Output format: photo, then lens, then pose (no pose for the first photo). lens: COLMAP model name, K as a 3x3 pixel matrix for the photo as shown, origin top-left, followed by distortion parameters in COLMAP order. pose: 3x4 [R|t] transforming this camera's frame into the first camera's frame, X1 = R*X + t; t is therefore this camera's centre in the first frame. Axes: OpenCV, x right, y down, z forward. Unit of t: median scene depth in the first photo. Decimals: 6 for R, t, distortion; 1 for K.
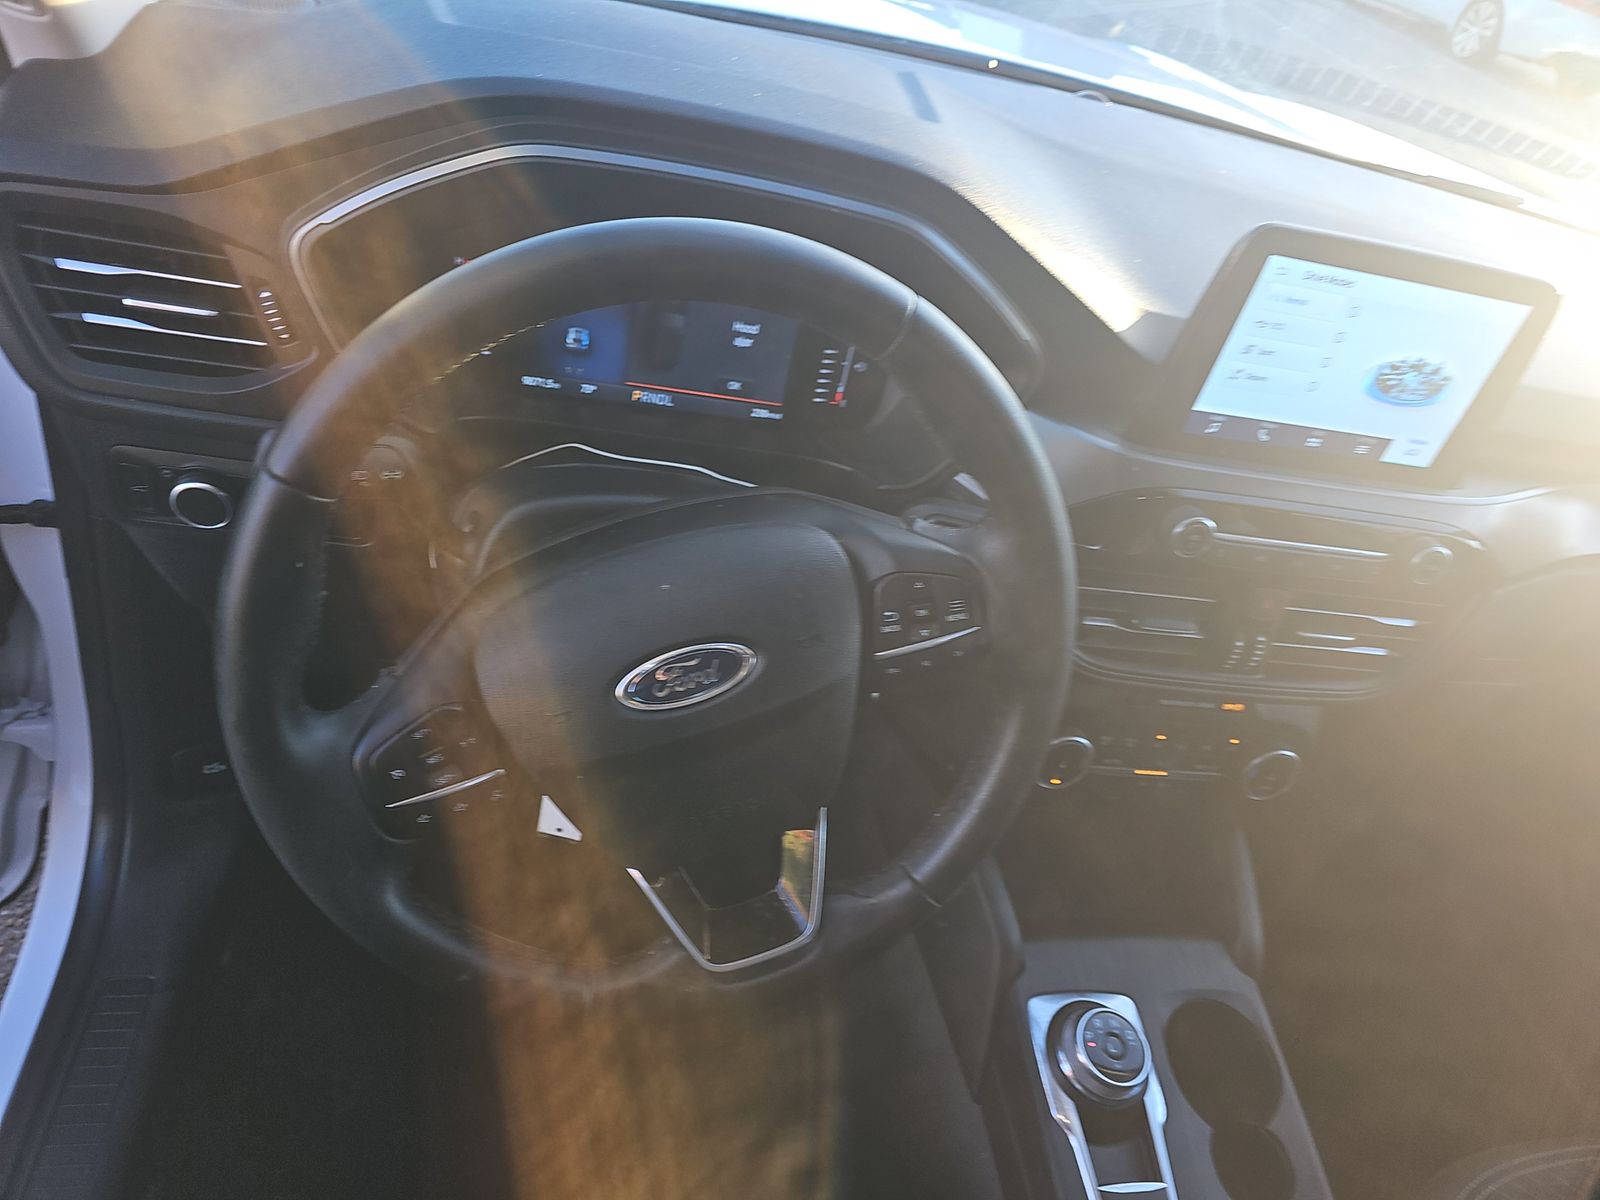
lens RADIAL K [[1071.6, 0, 799.2], [0, 1071.6, 593.5], [0, 0, 1]] dist [0.000227, -0.001950]
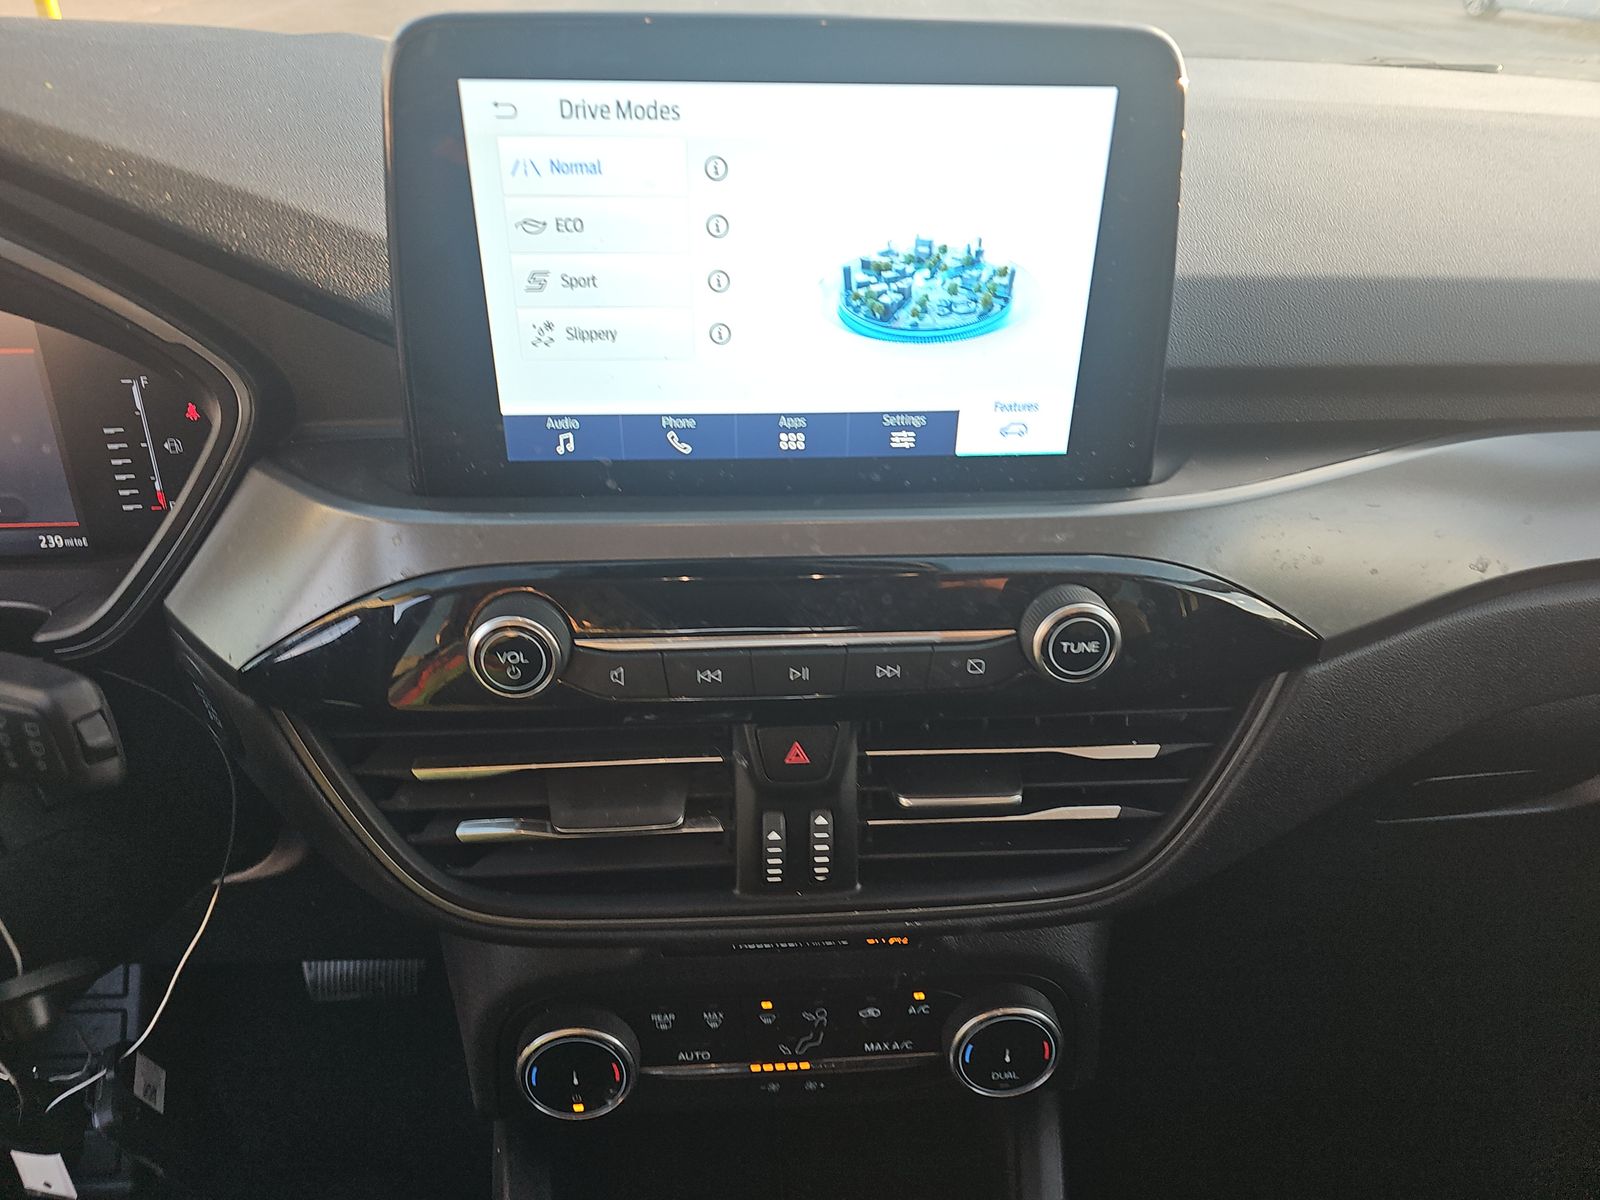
lens RADIAL K [[1071.6, 0, 856.7], [0, 1071.6, 562.9], [0, 0, 1]] dist [0.000227, -0.001950]
pose [[0.976646, -0.145226, -0.158339, 0.557841], [0.122037, 0.981507, -0.147485, -0.003244], [0.176829, 0.124718, 0.976308, 0.486781]]
